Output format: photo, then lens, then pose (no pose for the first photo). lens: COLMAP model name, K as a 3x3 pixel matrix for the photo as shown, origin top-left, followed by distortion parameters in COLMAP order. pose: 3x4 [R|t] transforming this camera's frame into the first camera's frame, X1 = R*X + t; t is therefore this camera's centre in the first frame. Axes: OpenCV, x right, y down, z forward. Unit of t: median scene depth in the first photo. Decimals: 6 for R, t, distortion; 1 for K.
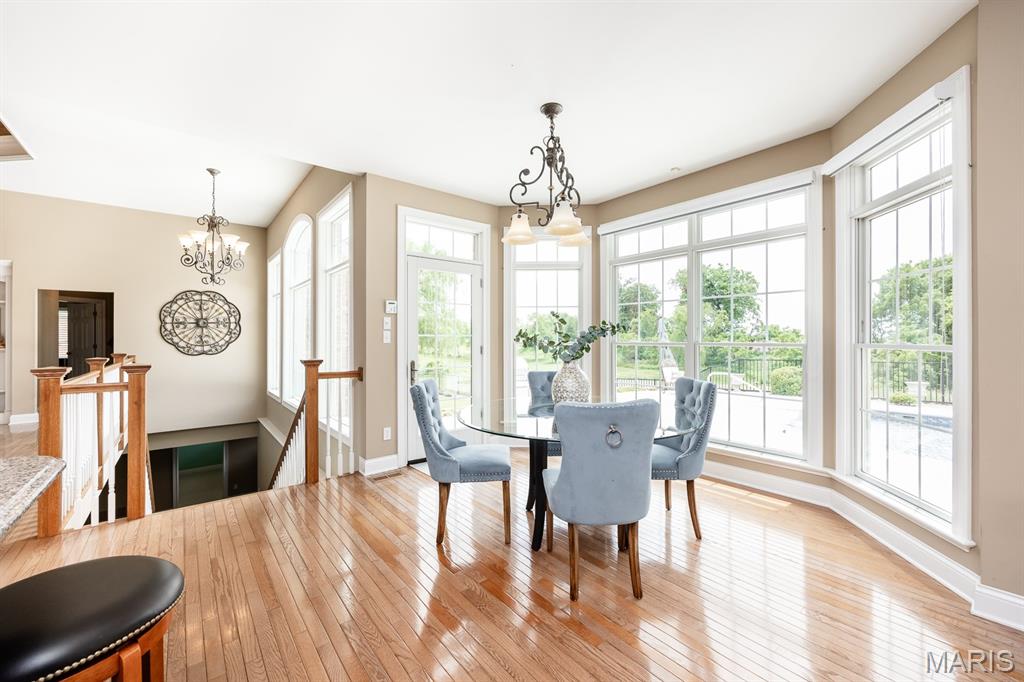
lens RADIAL K [[405.9, 0, 517.7], [0, 405.9, 336.8], [0, 0, 1]] dist [-0.001204, -0.000127]
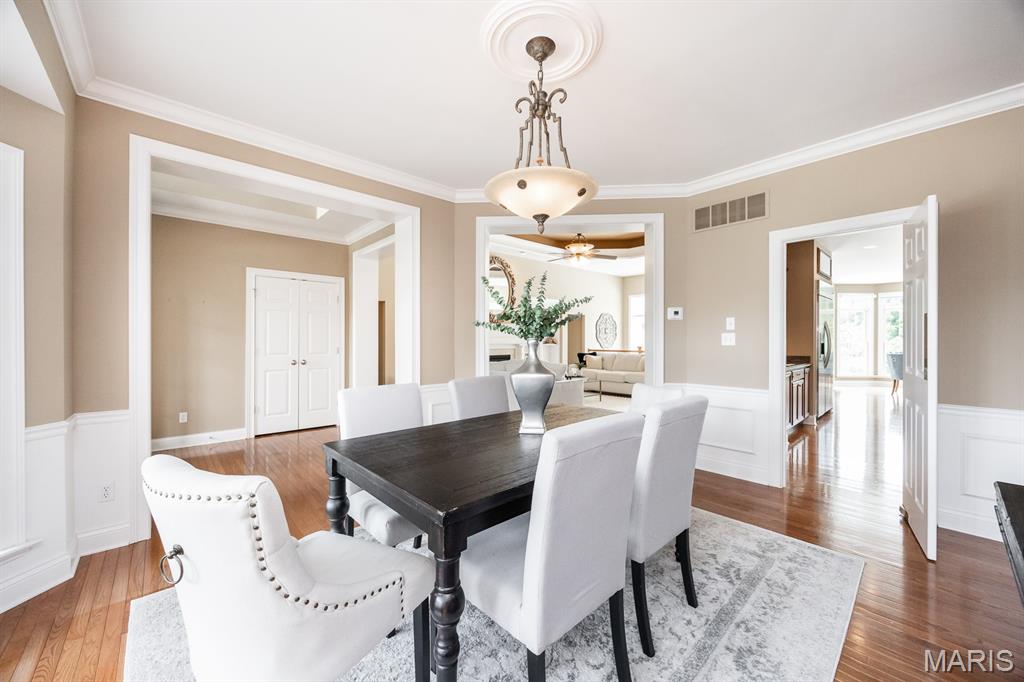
lens RADIAL K [[386.1, 0, 518.2], [0, 386.1, 341.7], [0, 0, 1]] dist [-0.000537, 0.000021]
pose [[0.998098, 0.002591, 0.061597, -1.316219], [-0.003135, 0.999957, 0.008741, 0.000956], [-0.061572, -0.008918, 0.998063, -0.745562]]
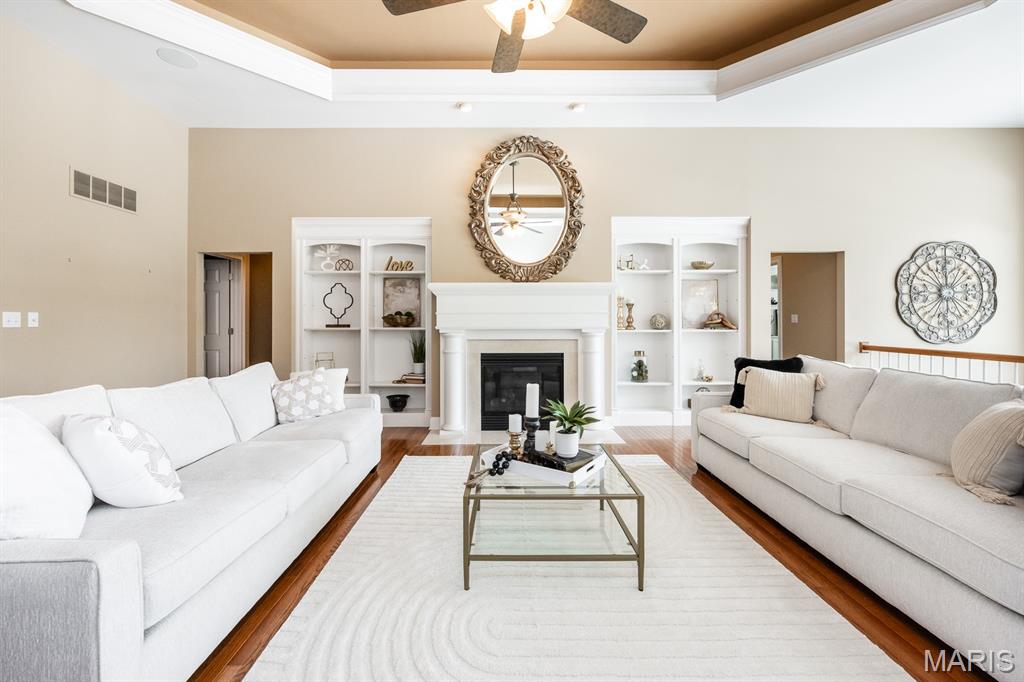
lens RADIAL K [[419.9, 0, 512.3], [0, 419.9, 318.5], [0, 0, 1]] dist [-0.001286, -0.000085]
pose [[0.776334, -0.002603, -0.630317, -0.910715], [0.001659, 0.999996, -0.002086, 0.006353], [0.630320, 0.000573, 0.776335, 0.072964]]
